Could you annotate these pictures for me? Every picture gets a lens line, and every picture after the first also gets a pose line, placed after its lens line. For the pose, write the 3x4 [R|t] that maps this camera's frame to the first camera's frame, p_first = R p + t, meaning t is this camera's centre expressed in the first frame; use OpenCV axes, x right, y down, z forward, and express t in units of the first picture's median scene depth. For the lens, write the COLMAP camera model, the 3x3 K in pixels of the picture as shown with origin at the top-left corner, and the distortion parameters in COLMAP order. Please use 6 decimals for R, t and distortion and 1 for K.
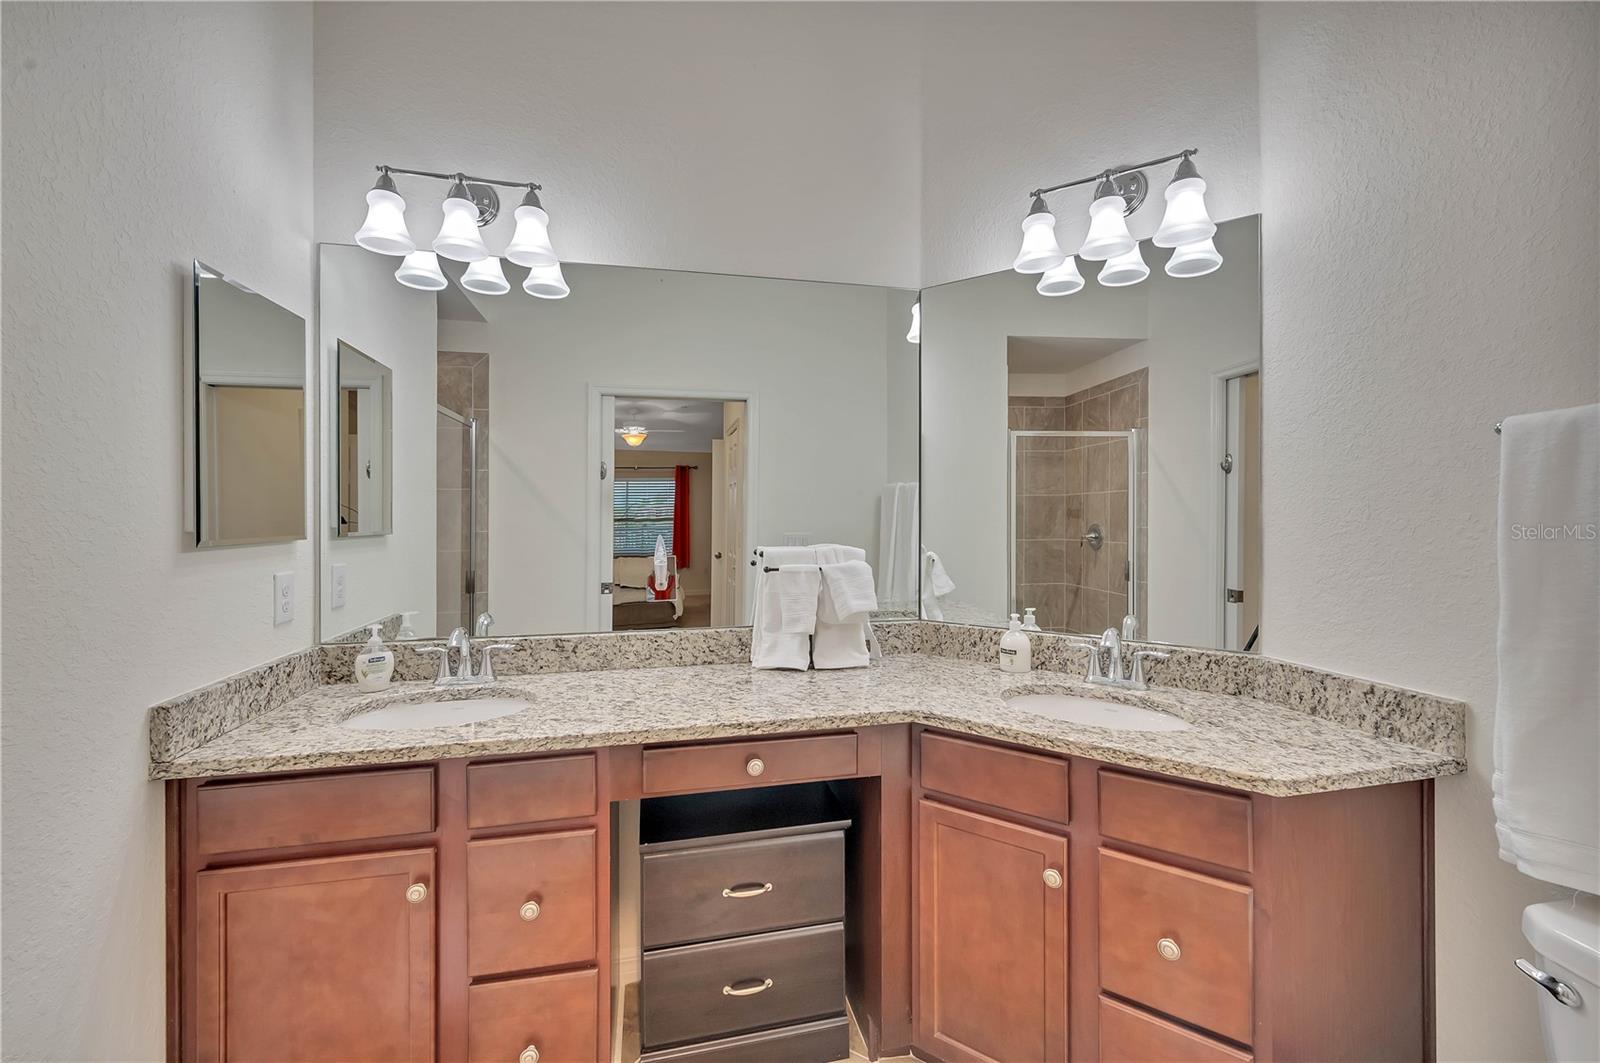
lens RADIAL K [[647.5, 0, 795.4], [0, 647.5, 514.7], [0, 0, 1]] dist [-0.000056, 0.000532]
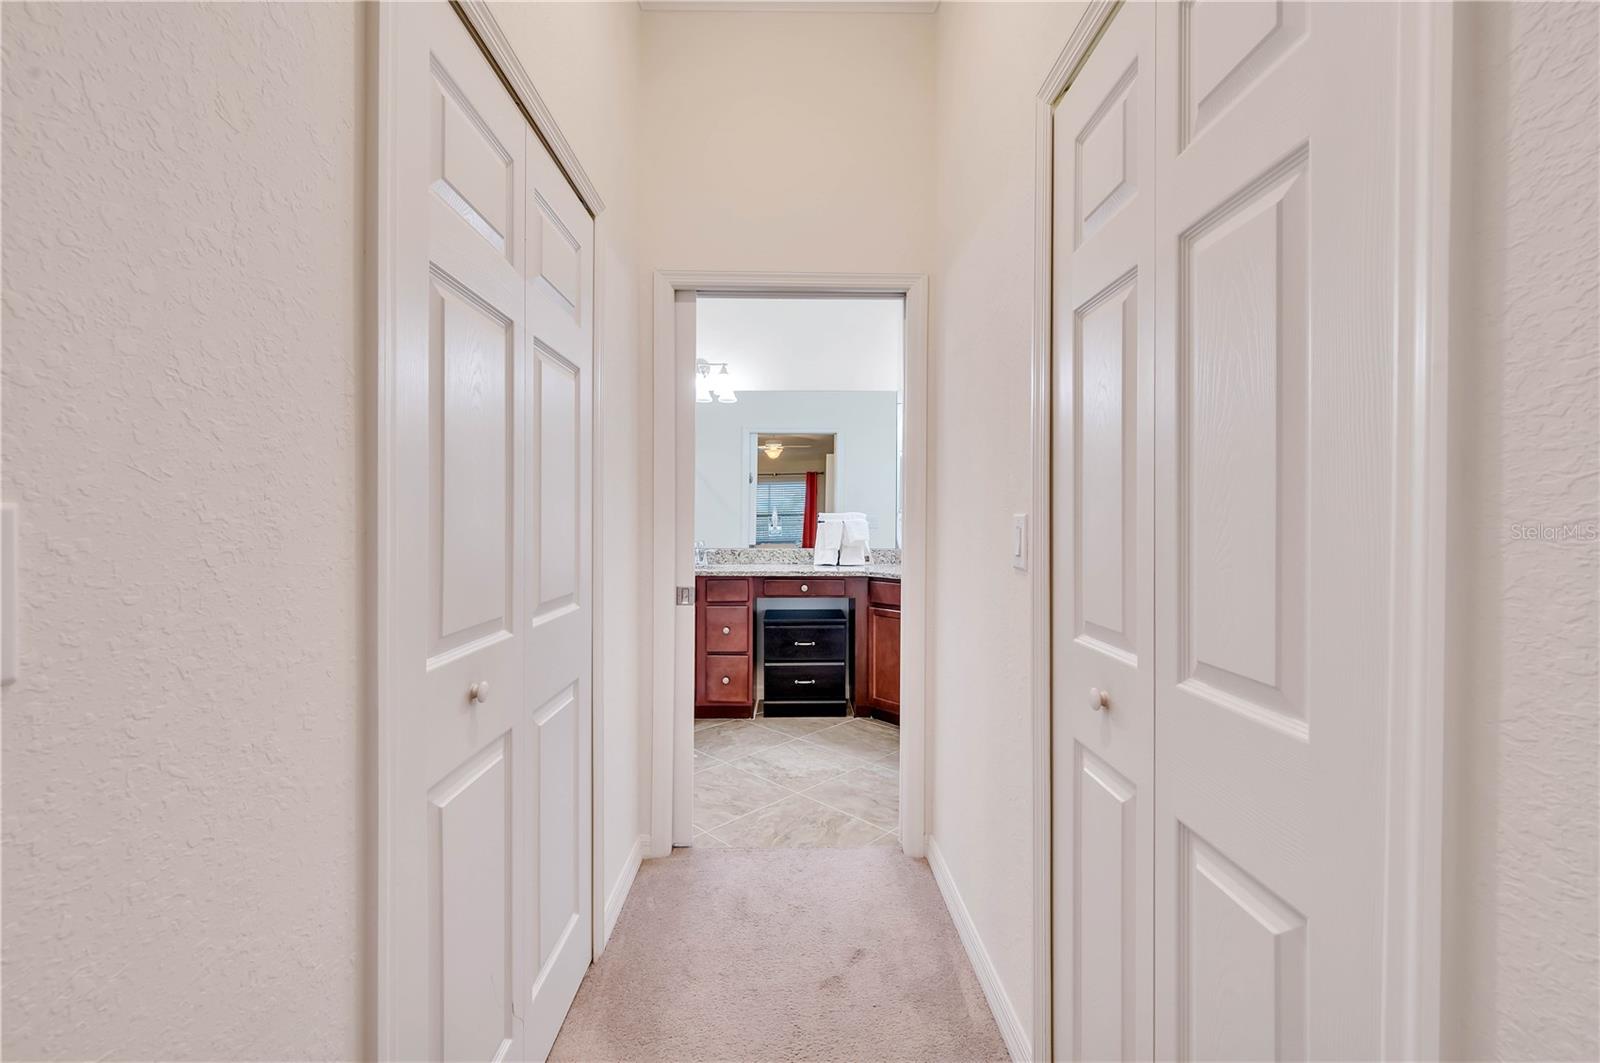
lens RADIAL K [[647.5, 0, 804.7], [0, 647.5, 518.8], [0, 0, 1]] dist [-0.000056, 0.000532]
pose [[0.979305, 0.004600, -0.202339, 0.416401], [-0.004772, 0.999989, -0.000361, 0.085125], [0.202335, 0.001319, 0.979315, -1.419548]]
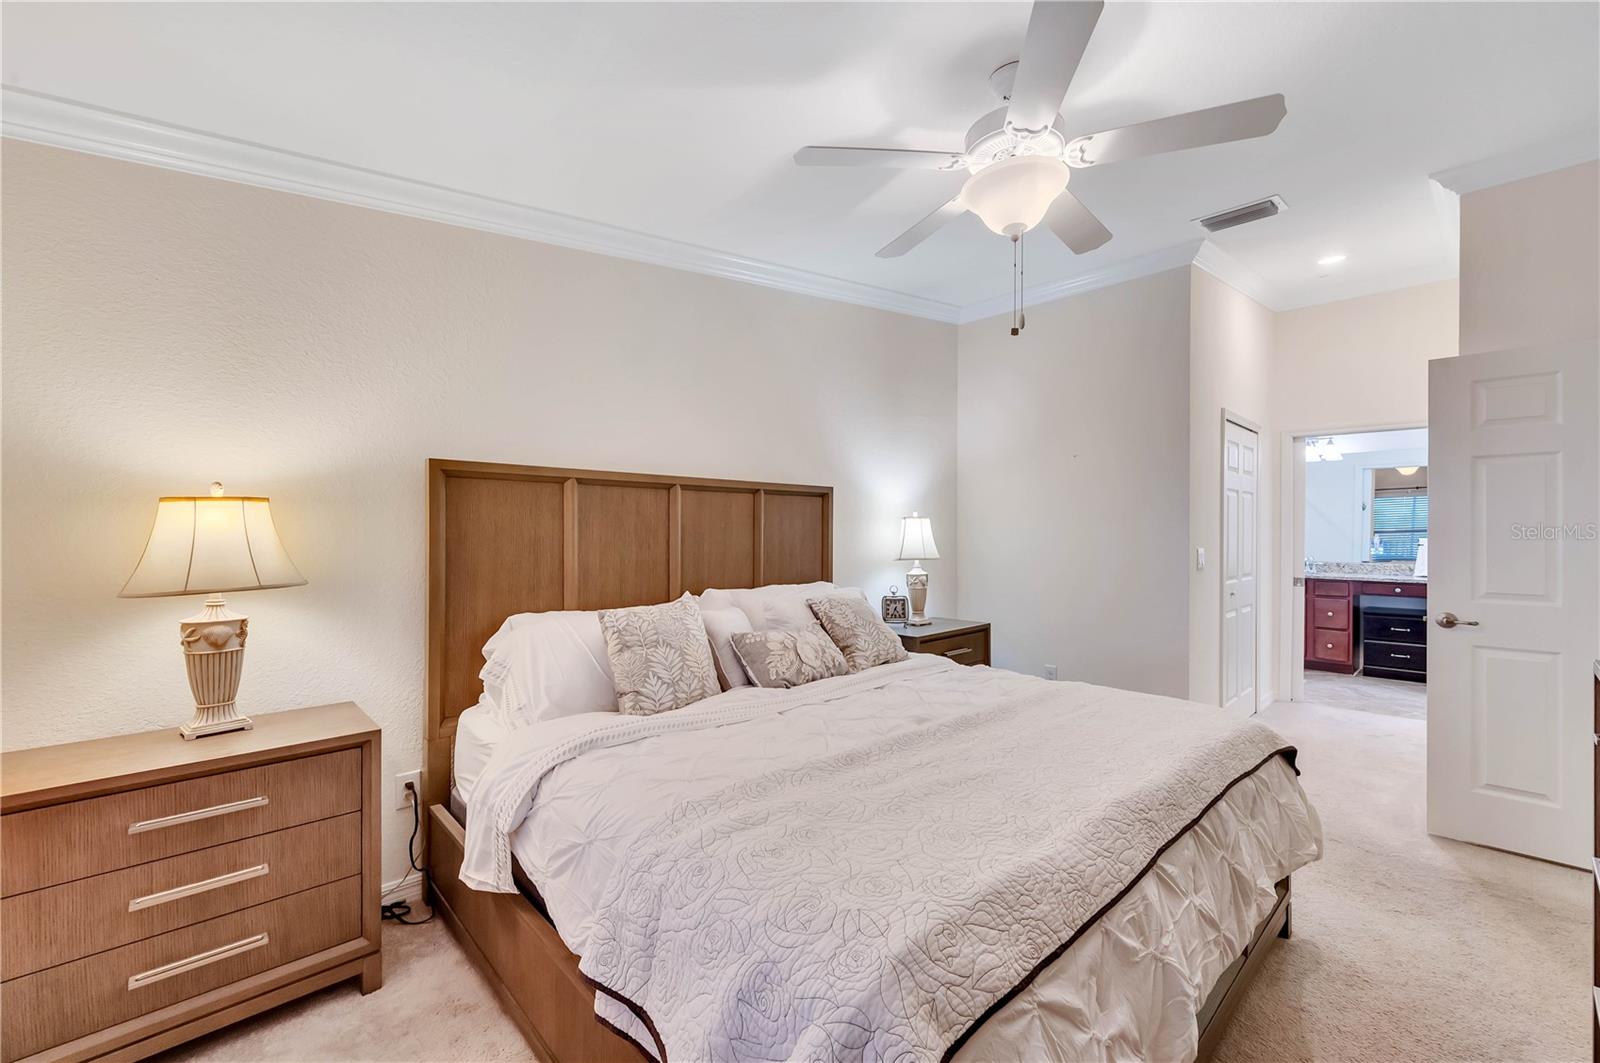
lens RADIAL K [[647.5, 0, 797.7], [0, 647.5, 530.2], [0, 0, 1]] dist [-0.000056, 0.000532]
pose [[0.507766, 0.008202, -0.861456, 1.281910], [-0.004349, 0.999966, 0.006957, 0.004345], [0.861484, 0.000214, 0.507784, -3.618290]]
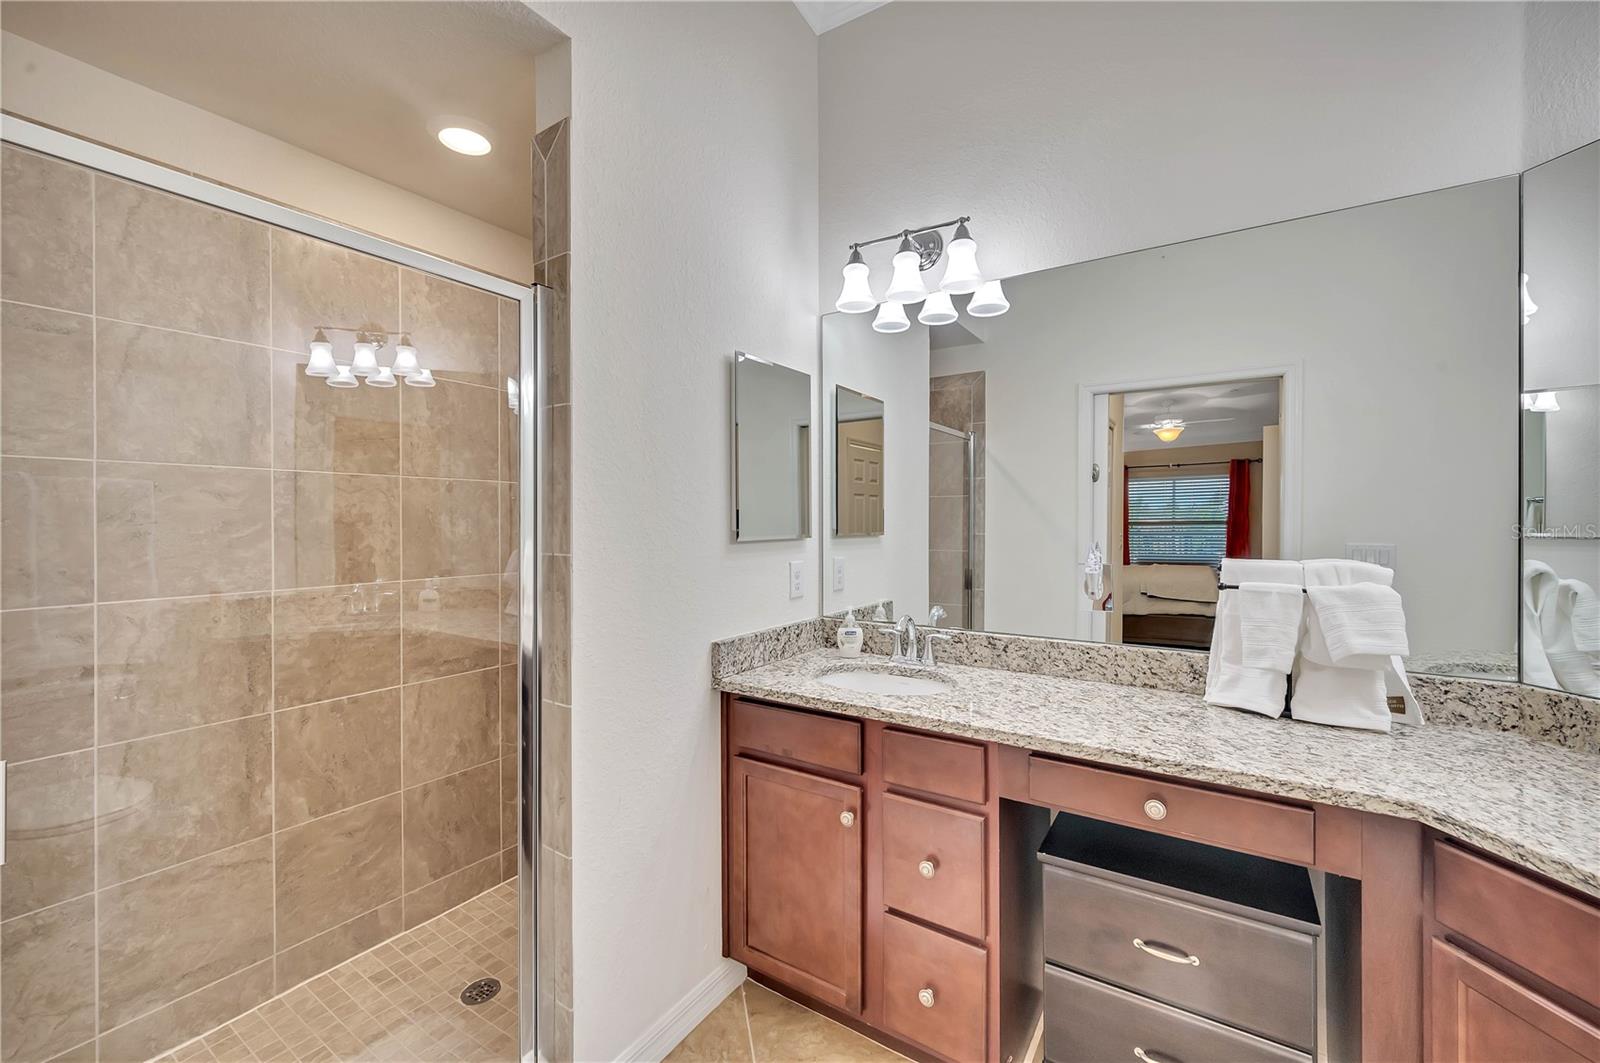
lens RADIAL K [[647.5, 0, 802.3], [0, 647.5, 518.6], [0, 0, 1]] dist [-0.000056, 0.000532]
pose [[0.699184, 0.001123, -0.714941, 0.195878], [-0.000447, 0.999999, 0.001133, -0.003114], [0.714942, -0.000473, 0.699184, 0.040897]]
